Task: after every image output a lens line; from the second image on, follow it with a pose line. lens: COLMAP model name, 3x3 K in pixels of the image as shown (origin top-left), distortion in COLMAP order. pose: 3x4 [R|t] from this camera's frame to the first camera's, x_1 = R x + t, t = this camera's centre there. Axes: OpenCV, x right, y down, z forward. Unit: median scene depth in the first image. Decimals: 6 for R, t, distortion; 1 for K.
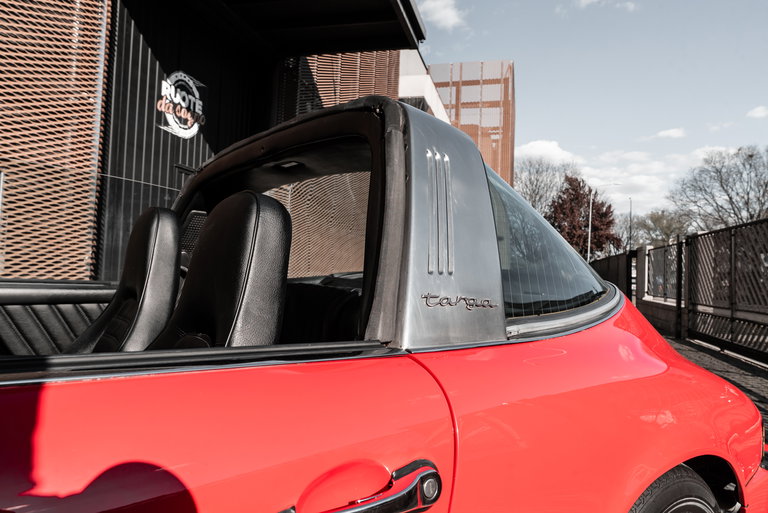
lens RADIAL K [[535.8, 0, 388.2], [0, 535.8, 254.9], [0, 0, 1]] dist [-0.012412, 0.004609]
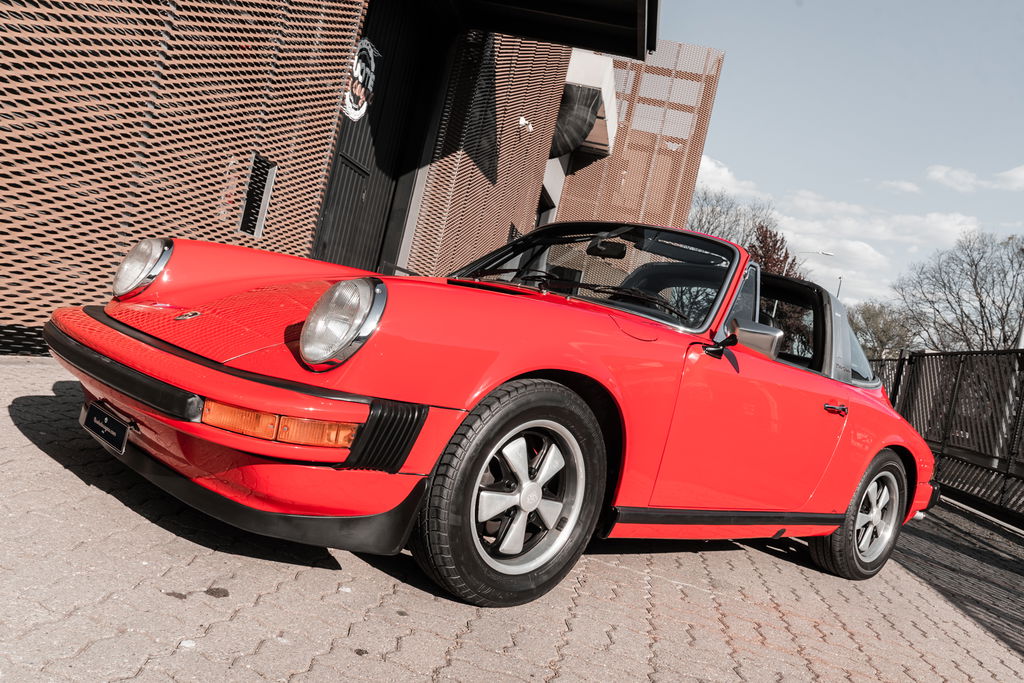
lens RADIAL K [[910.2, 0, 516.3], [0, 910.2, 344.3], [0, 0, 1]] dist [-0.015837, 0.057751]
pose [[0.977682, 0.180051, 0.108255, -0.049991], [-0.185344, 0.981821, 0.040918, 0.002123], [-0.098920, -0.060069, 0.993281, -0.086642]]
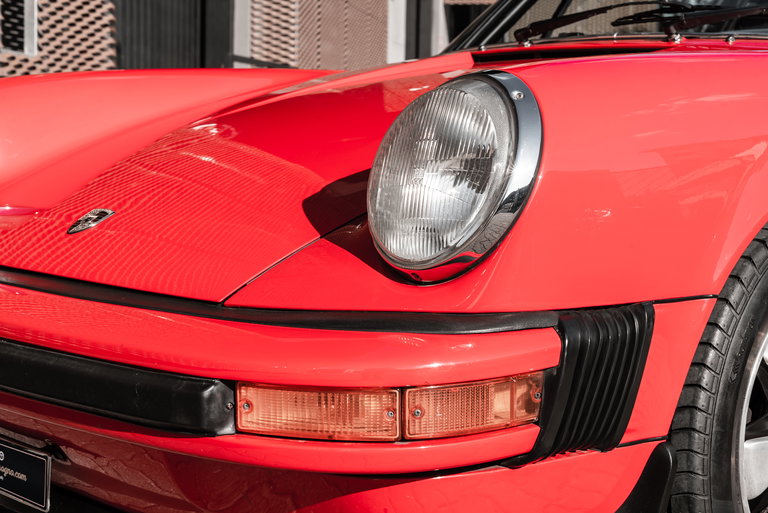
lens RADIAL K [[1441.0, 0, 385.2], [0, 1441.0, 258.9], [0, 0, 1]] dist [0.037140, 0.000000]
pose [[0.994492, -0.029342, 0.100625, -0.062601], [0.017259, 0.992754, 0.118915, 0.002417], [-0.103385, -0.116524, 0.987792, -0.071443]]
